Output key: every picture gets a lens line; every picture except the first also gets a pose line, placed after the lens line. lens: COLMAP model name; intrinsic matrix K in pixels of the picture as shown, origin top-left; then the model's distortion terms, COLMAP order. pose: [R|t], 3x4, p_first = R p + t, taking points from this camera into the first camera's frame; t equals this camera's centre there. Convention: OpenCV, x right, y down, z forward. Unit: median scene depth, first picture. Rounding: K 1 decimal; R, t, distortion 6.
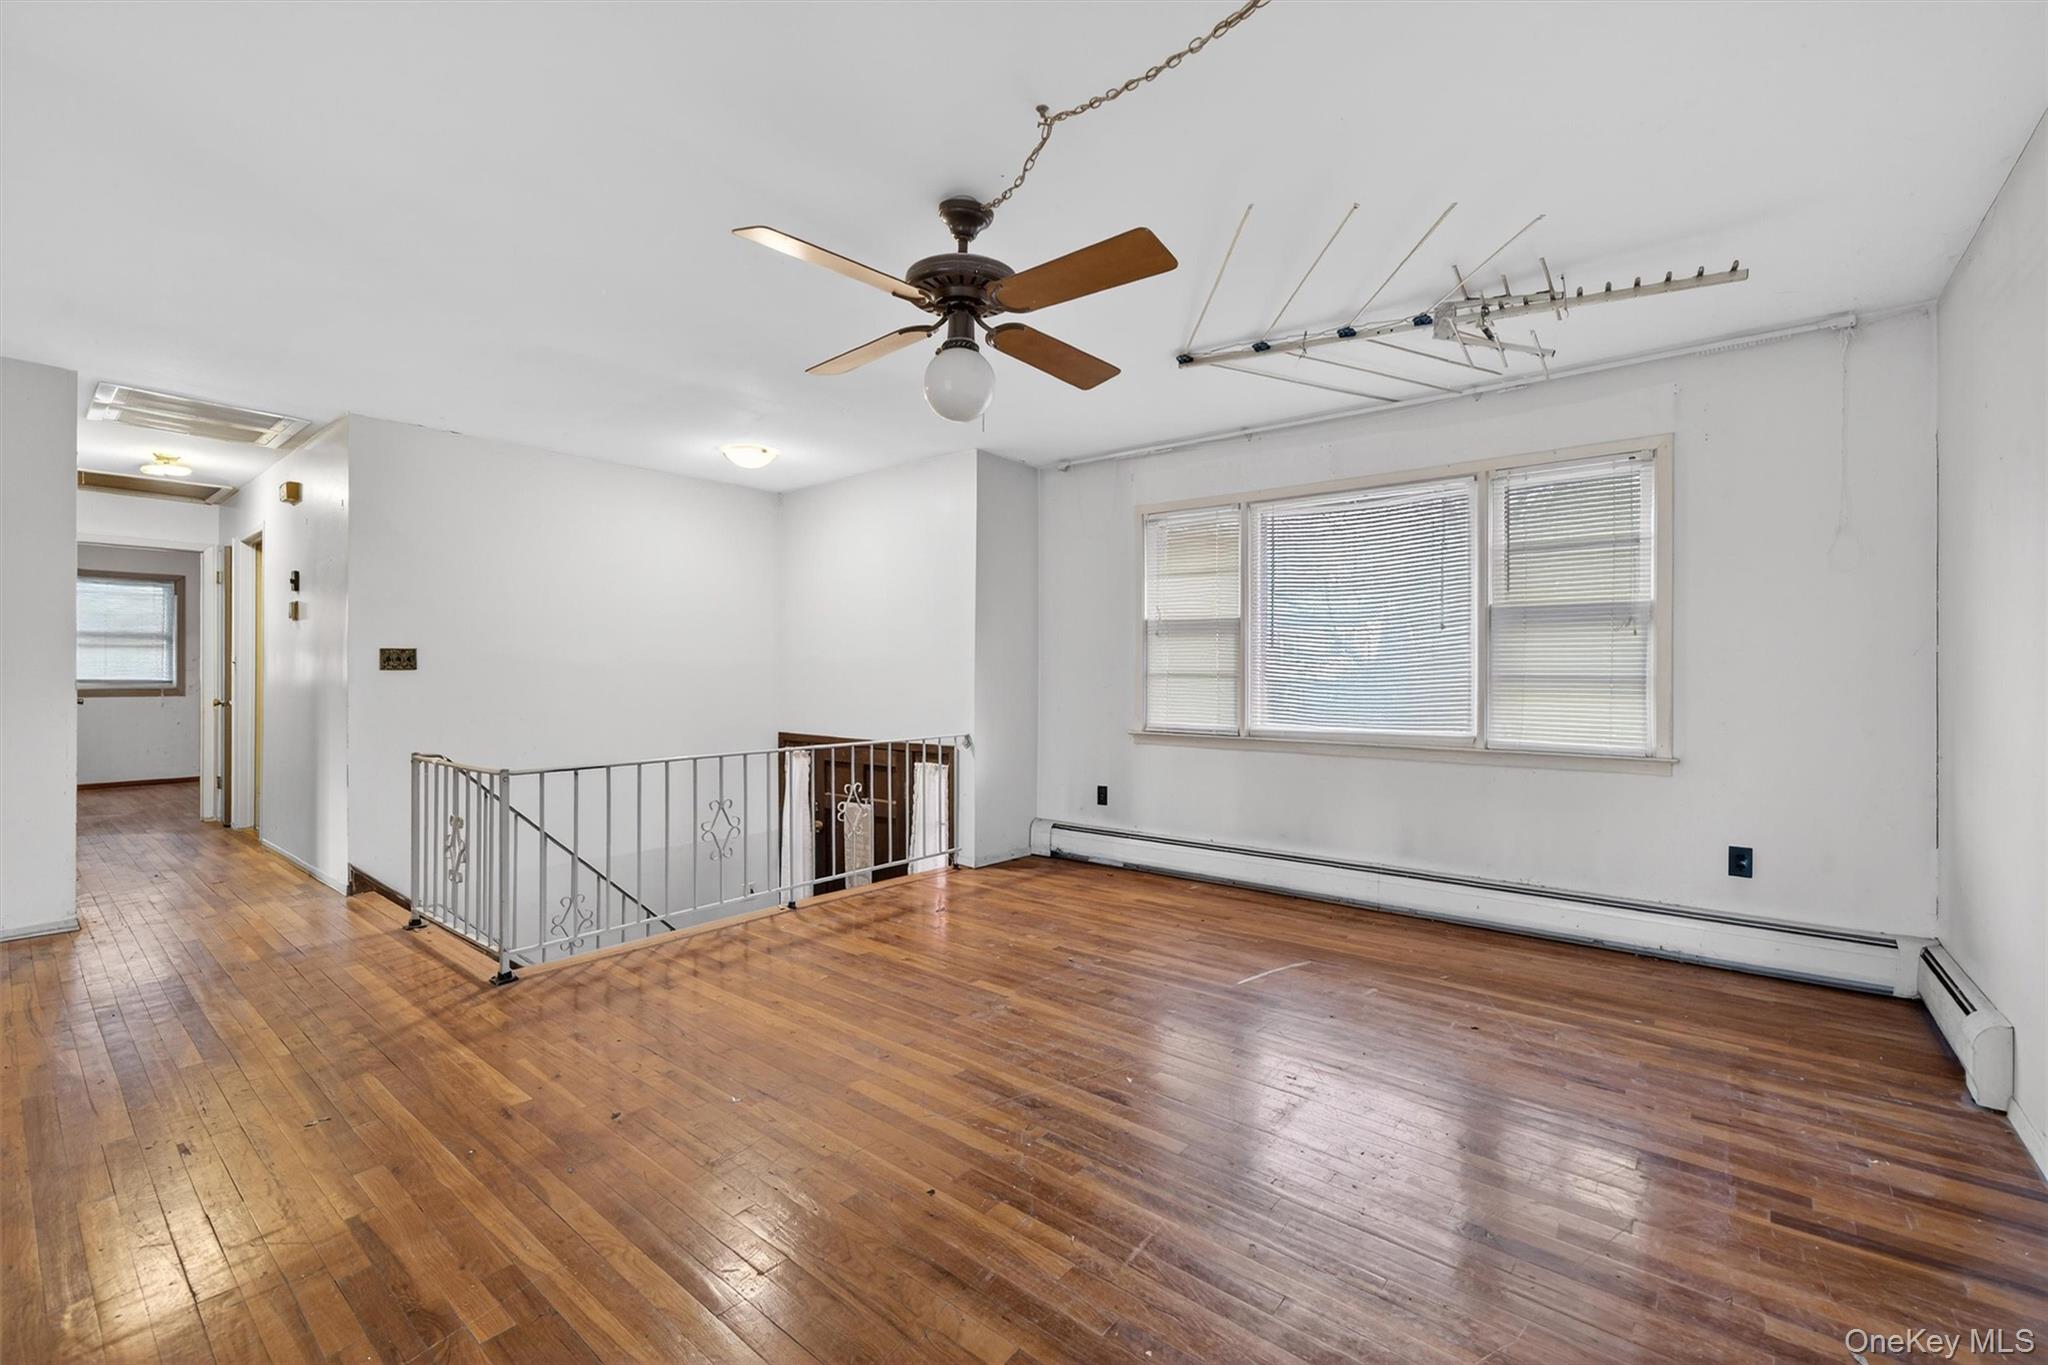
lens RADIAL K [[868.7, 0, 1018.2], [0, 868.7, 675.8], [0, 0, 1]] dist [-0.020335, 0.000851]
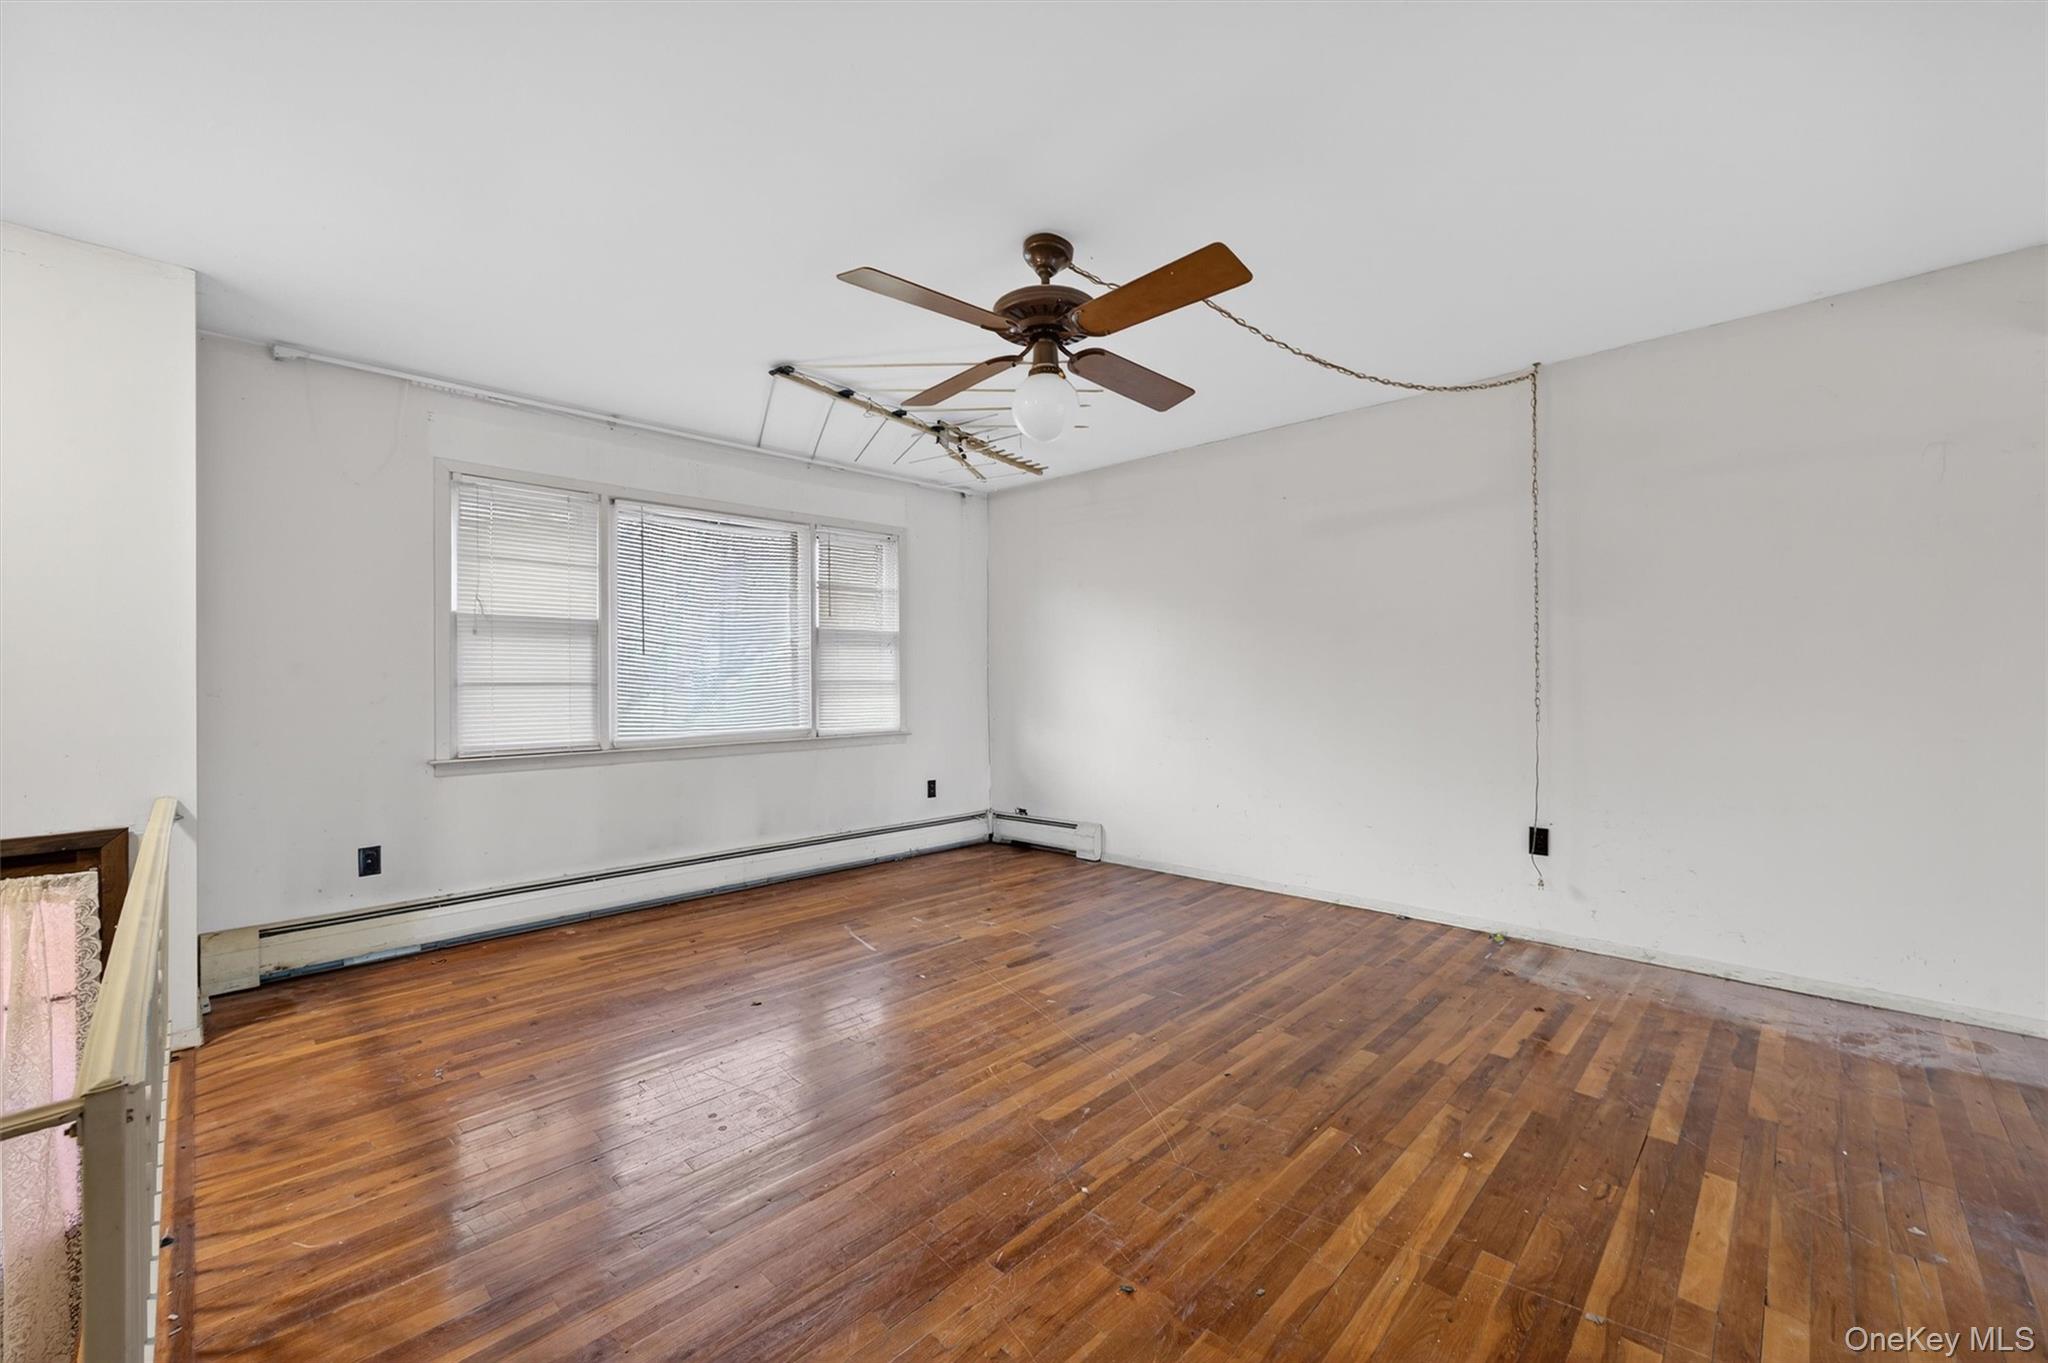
lens RADIAL K [[815.5, 0, 1016.4], [0, 815.5, 675.5], [0, 0, 1]] dist [-0.021748, 0.000014]
pose [[0.089487, -0.000678, 0.995988, -0.659127], [0.009792, 0.999952, -0.000199, -0.004915], [-0.995940, 0.009771, 0.089490, 0.585700]]
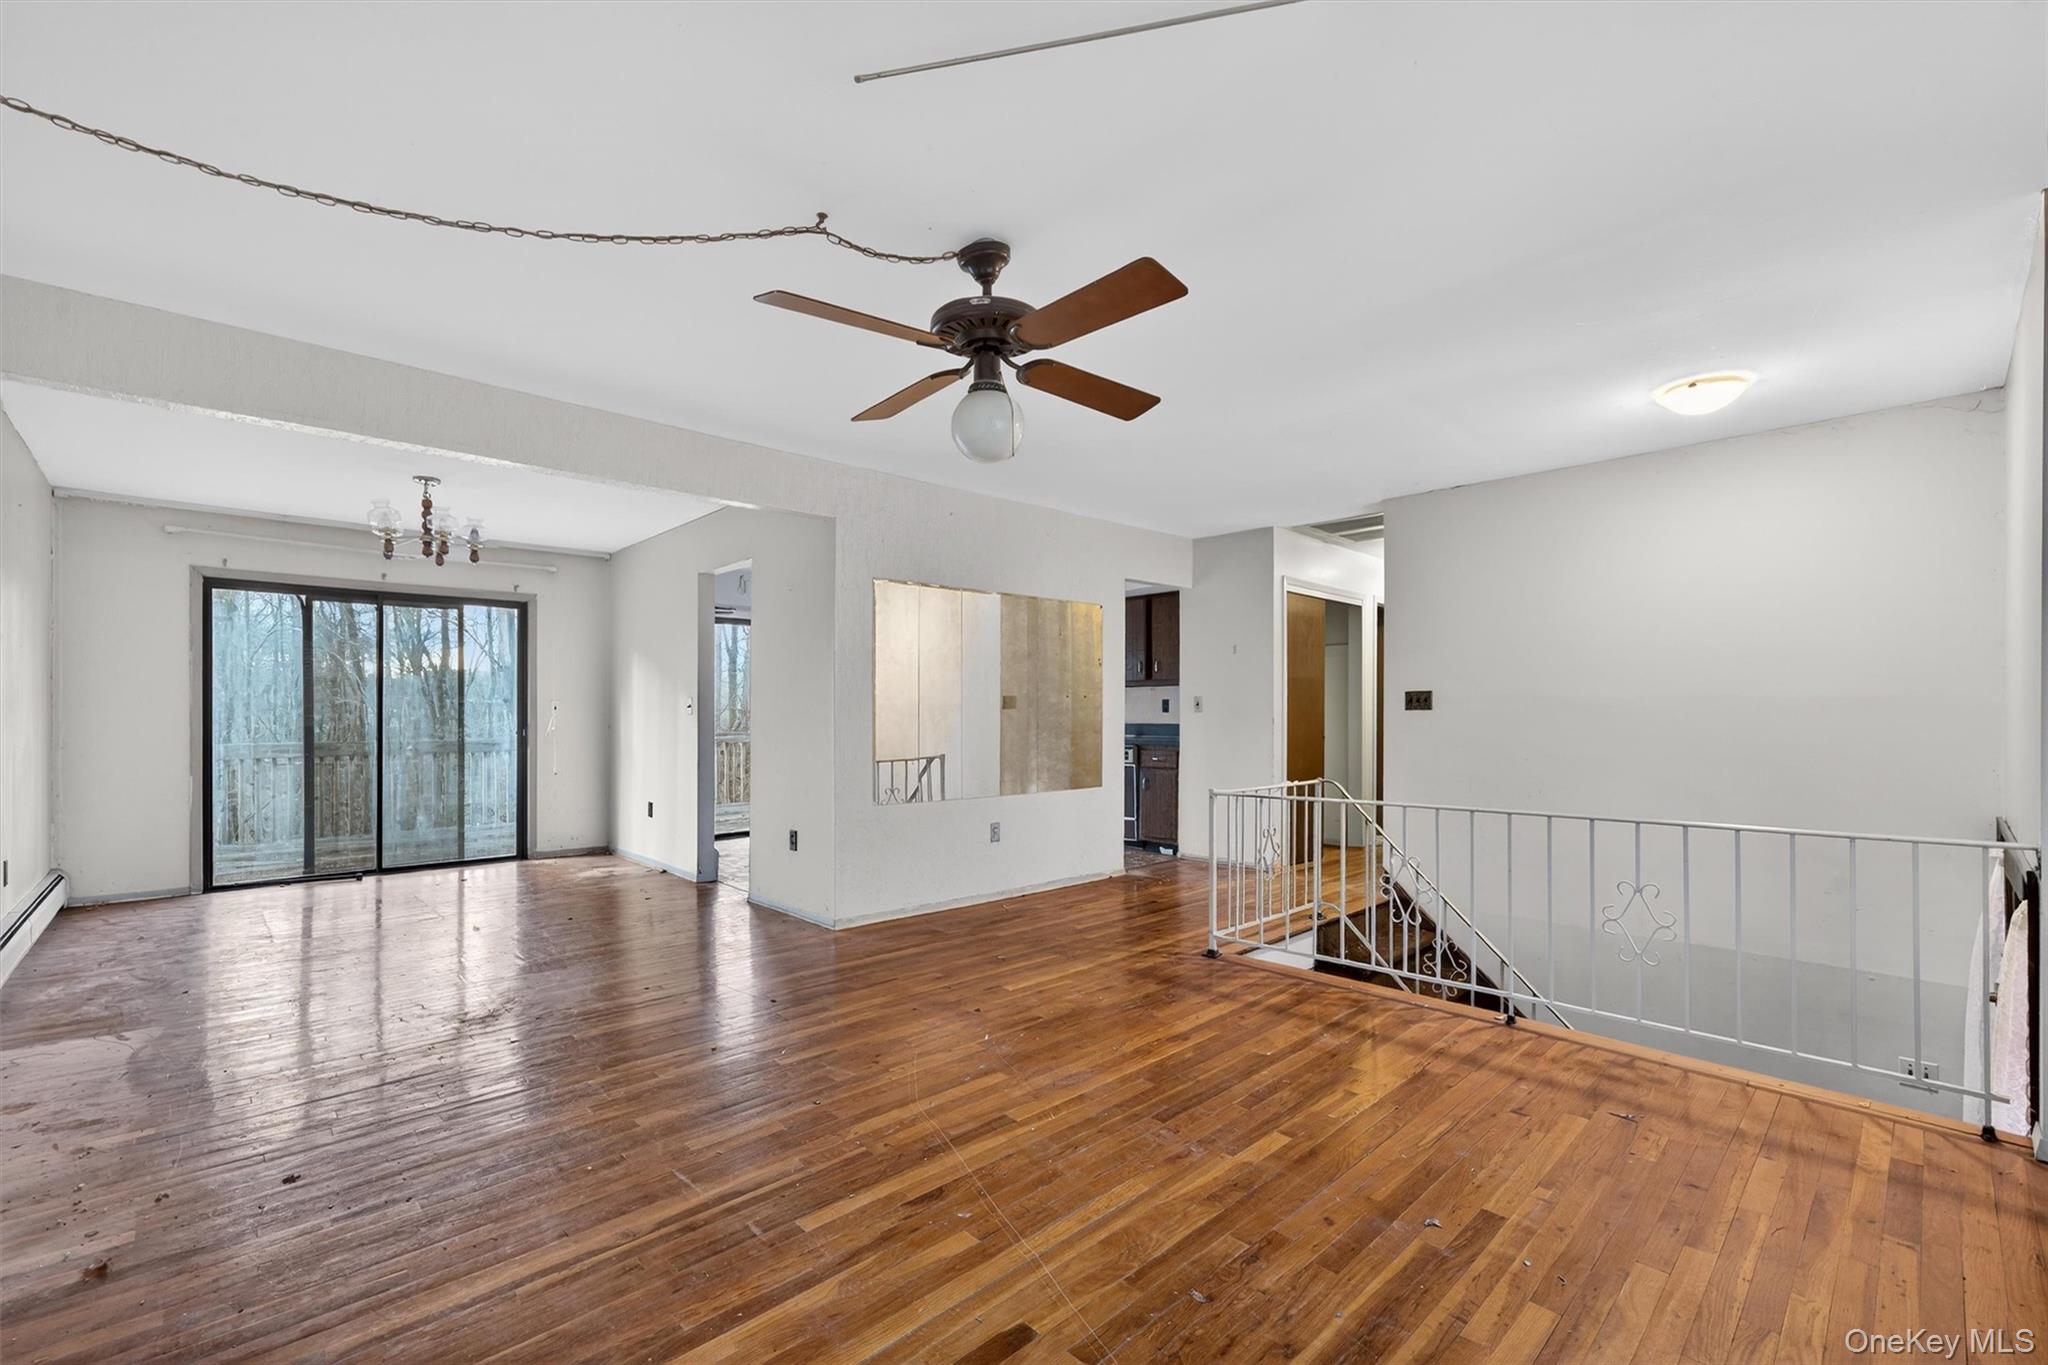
lens RADIAL K [[868.7, 0, 1023.4], [0, 868.7, 703.1], [0, 0, 1]] dist [-0.020335, 0.000851]
pose [[-0.126671, -0.013916, -0.991847, 0.579752], [-0.001994, 0.999903, -0.013775, -0.000252], [0.991943, 0.000233, -0.126686, 0.721947]]
